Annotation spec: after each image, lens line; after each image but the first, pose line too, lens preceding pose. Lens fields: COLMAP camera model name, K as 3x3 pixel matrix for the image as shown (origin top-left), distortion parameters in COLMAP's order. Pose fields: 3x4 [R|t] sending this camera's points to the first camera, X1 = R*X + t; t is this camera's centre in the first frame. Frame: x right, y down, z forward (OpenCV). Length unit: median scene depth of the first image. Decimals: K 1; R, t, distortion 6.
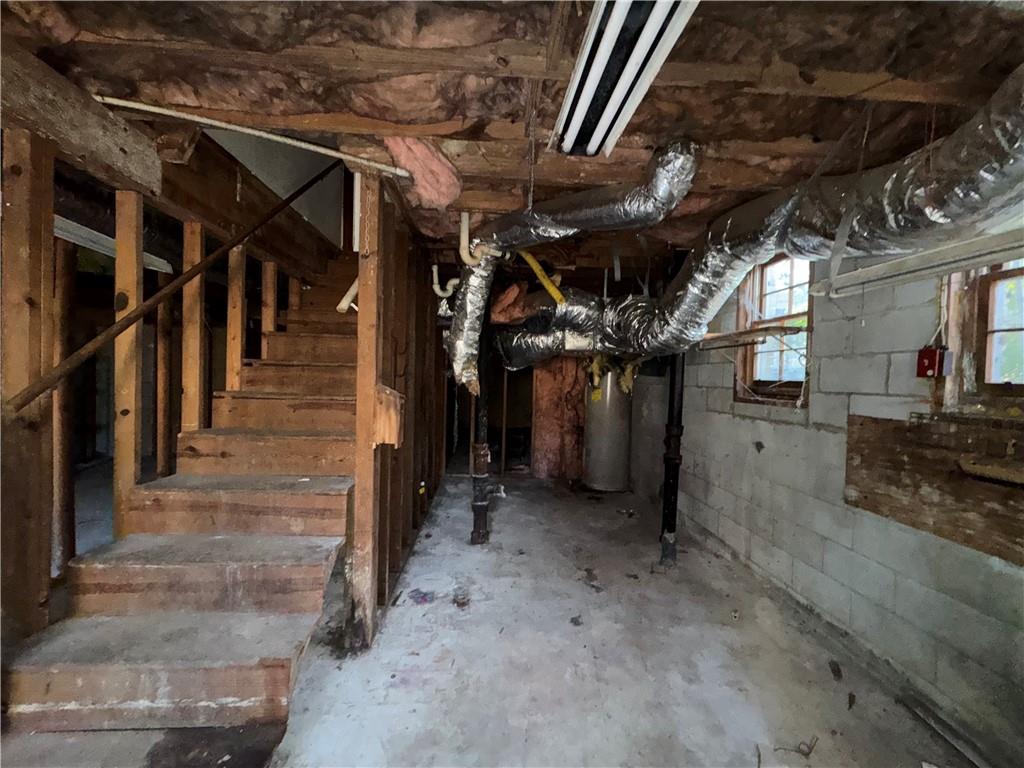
lens RADIAL K [[407.3, 0, 510.9], [0, 407.3, 386.8], [0, 0, 1]] dist [0.000202, -0.000069]
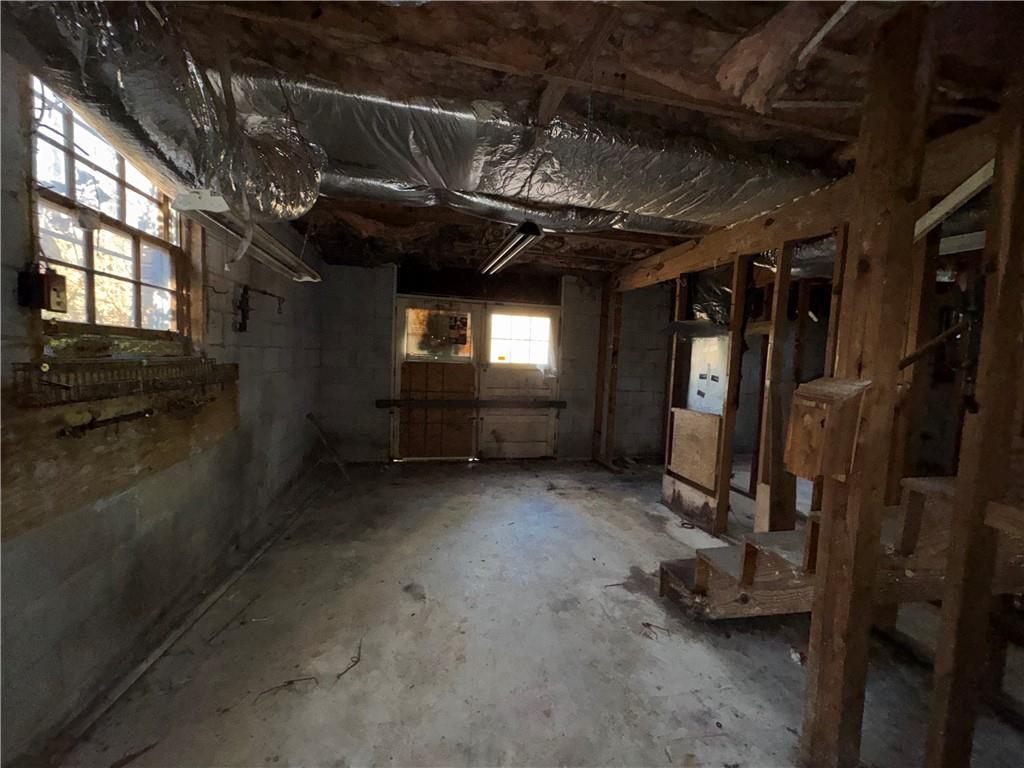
lens RADIAL K [[407.3, 0, 510.7], [0, 407.3, 383.5], [0, 0, 1]] dist [0.000202, -0.000069]
pose [[-0.984366, -0.052333, -0.168183, 0.324661], [-0.067181, 0.994212, 0.083844, -0.012792], [0.162822, 0.093831, -0.982184, 1.820296]]
